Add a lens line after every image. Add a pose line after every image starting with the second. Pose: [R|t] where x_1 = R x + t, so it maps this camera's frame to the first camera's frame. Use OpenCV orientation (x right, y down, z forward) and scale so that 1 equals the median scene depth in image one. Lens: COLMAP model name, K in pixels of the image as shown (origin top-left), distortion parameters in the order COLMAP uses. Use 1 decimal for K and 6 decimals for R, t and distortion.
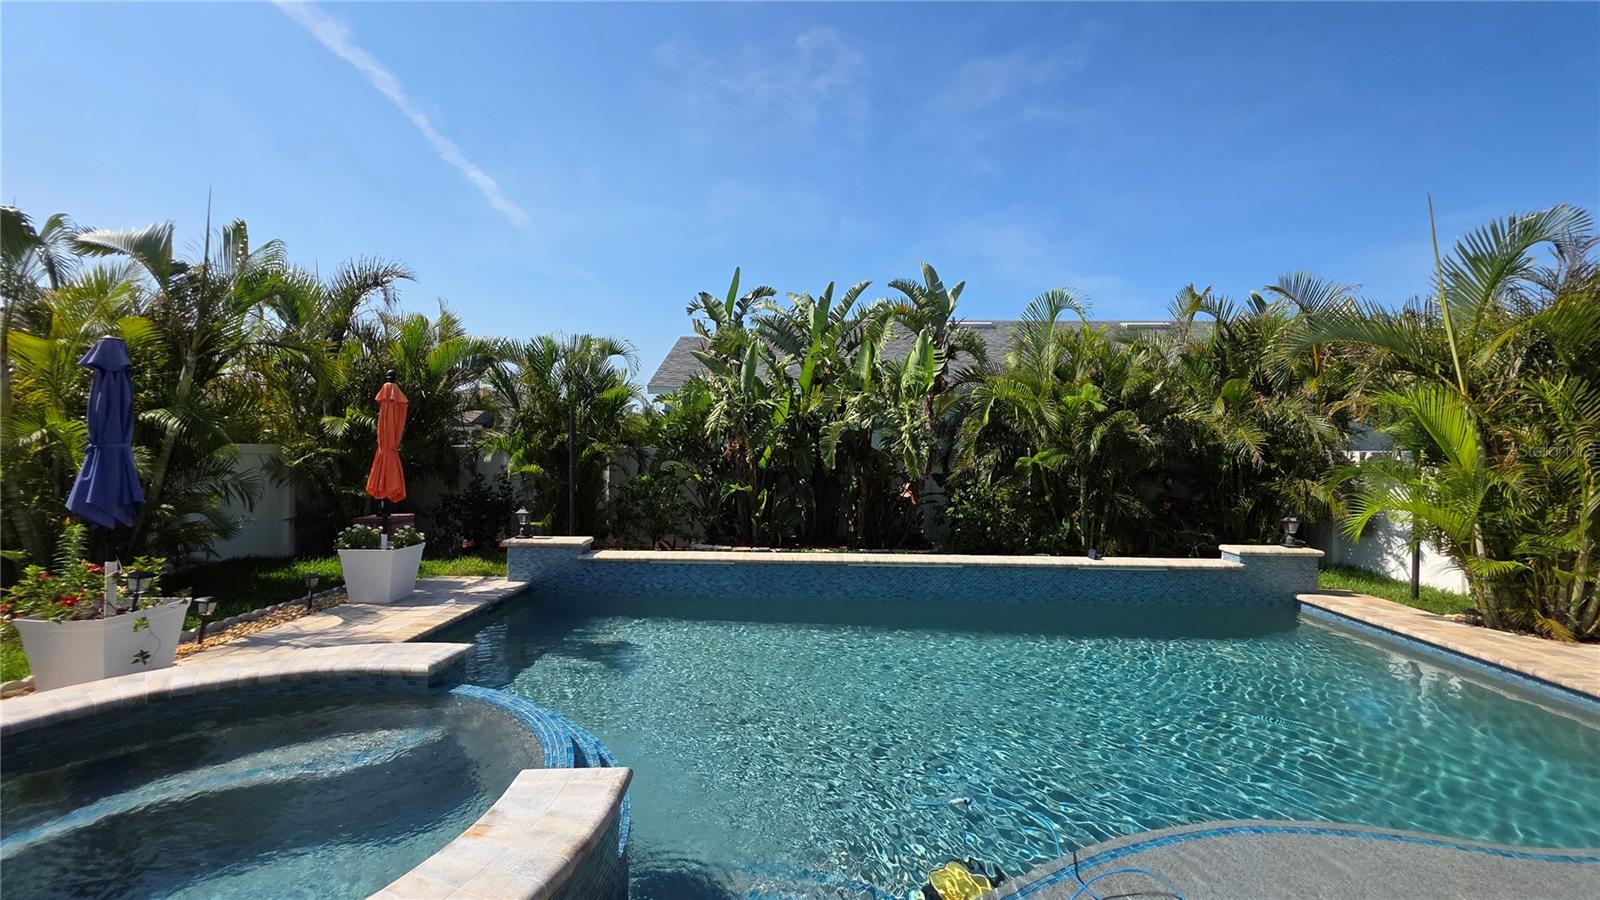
lens RADIAL K [[639.3, 0, 800.4], [0, 639.3, 441.7], [0, 0, 1]] dist [0.007986, -0.001424]
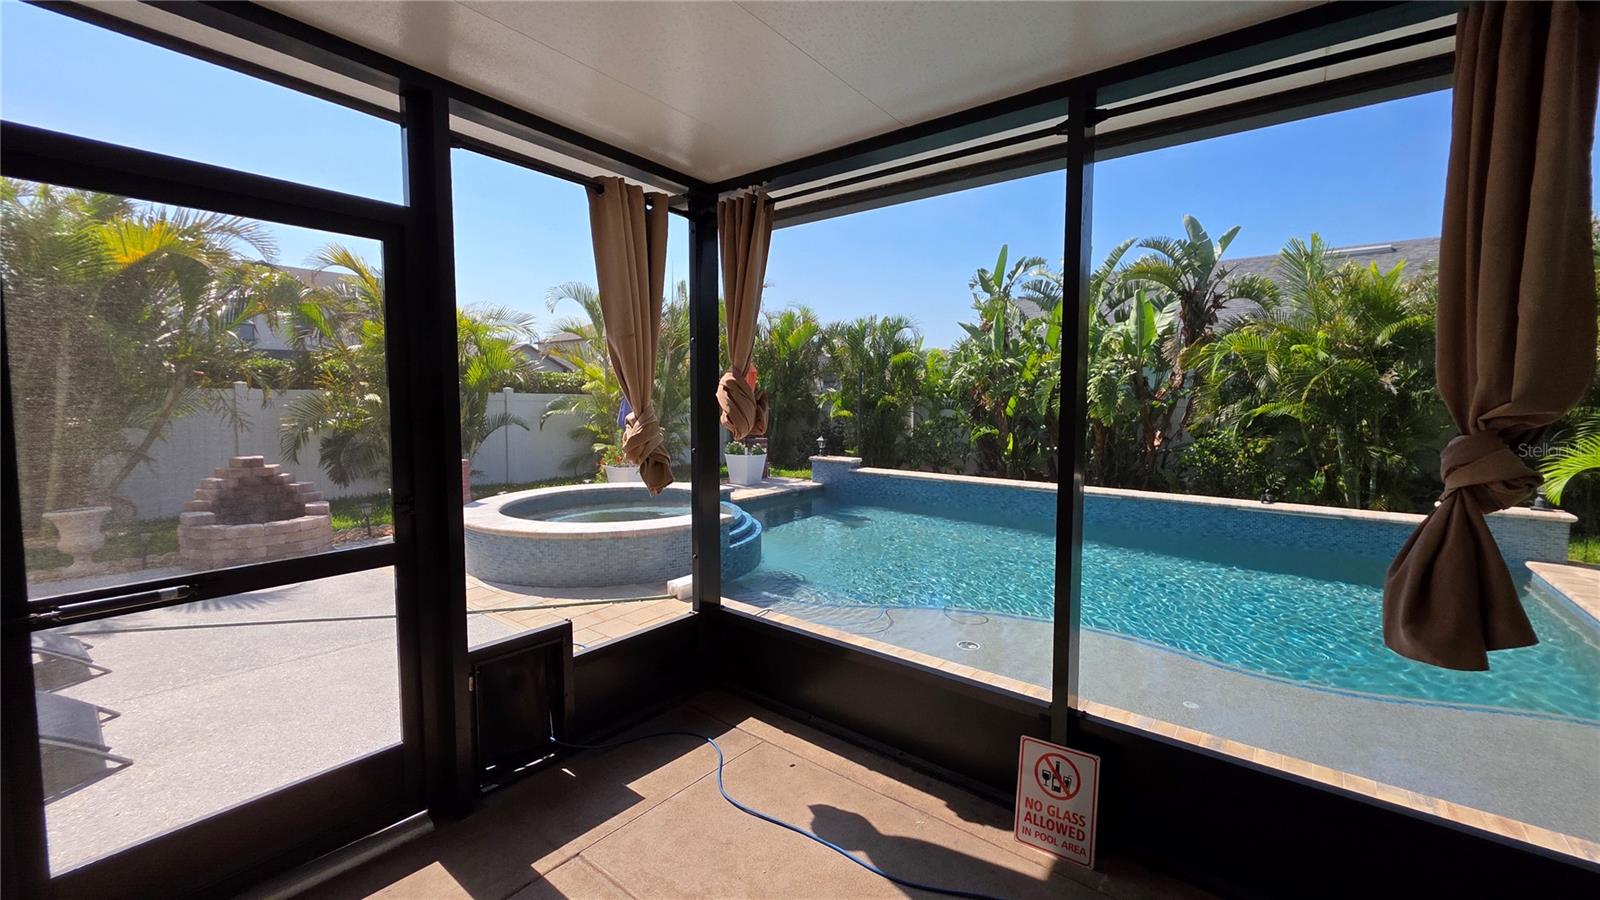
lens RADIAL K [[639.3, 0, 797.7], [0, 639.3, 447.7], [0, 0, 1]] dist [0.007986, -0.001424]
pose [[0.802140, 0.044335, -0.595488, 0.439734], [0.004105, 0.996807, 0.079743, 0.004808], [0.597122, -0.066410, 0.799397, -0.276669]]
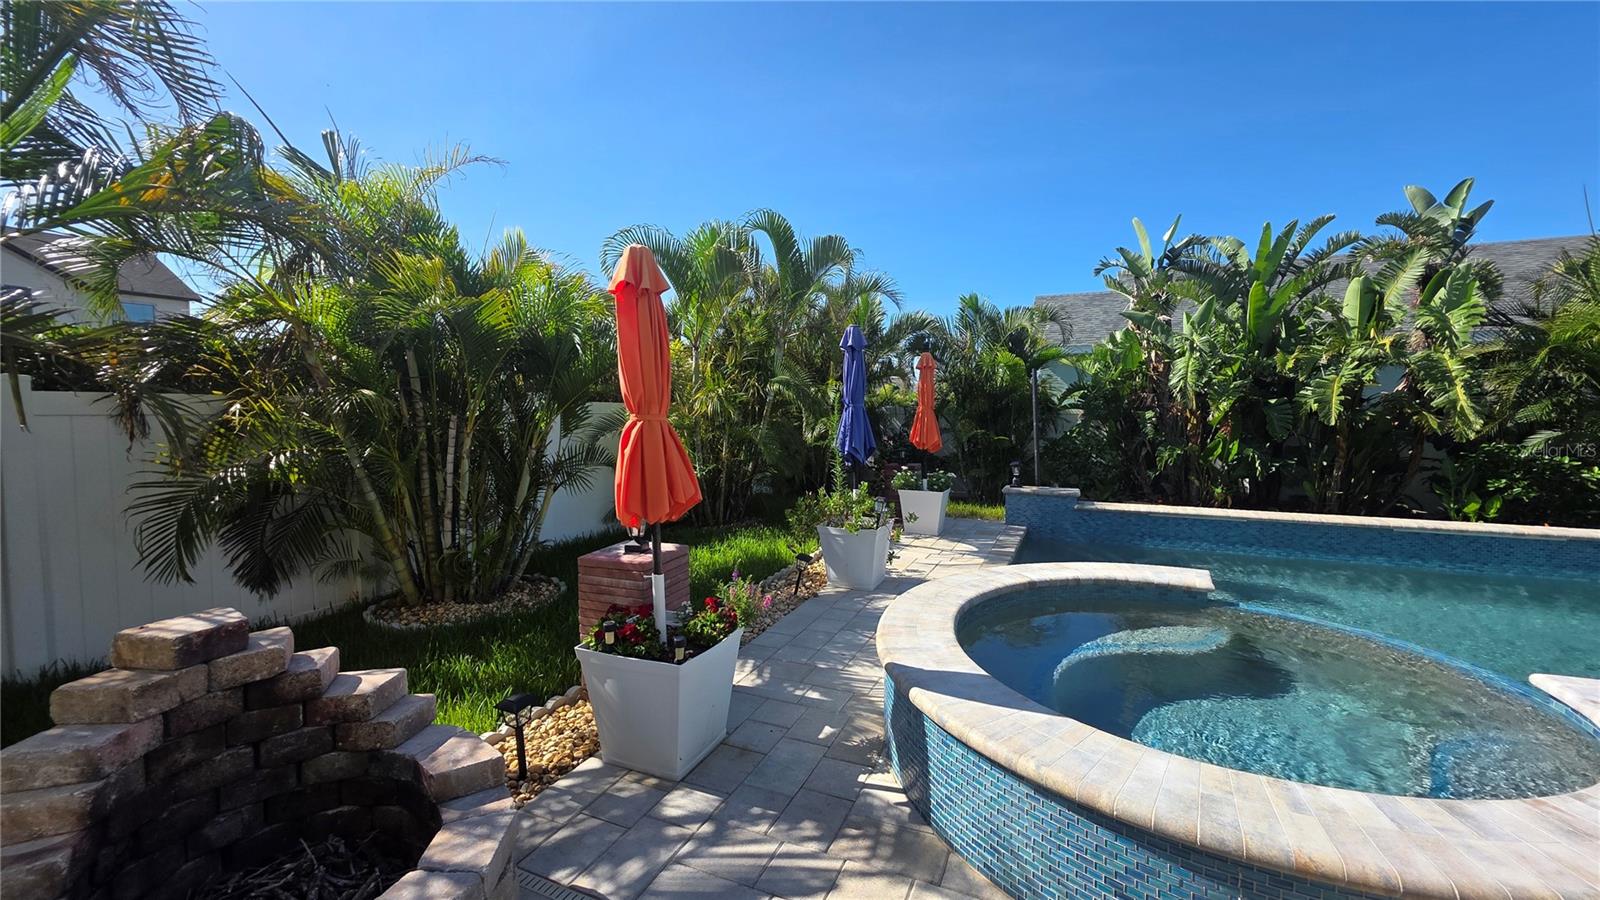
lens RADIAL K [[639.3, 0, 798.9], [0, 639.3, 437.5], [0, 0, 1]] dist [0.007986, -0.001424]
pose [[0.935252, 0.011028, -0.353811, -0.388741], [0.007686, 0.998646, 0.051442, 0.003927], [0.353900, -0.050830, 0.933901, -0.166316]]
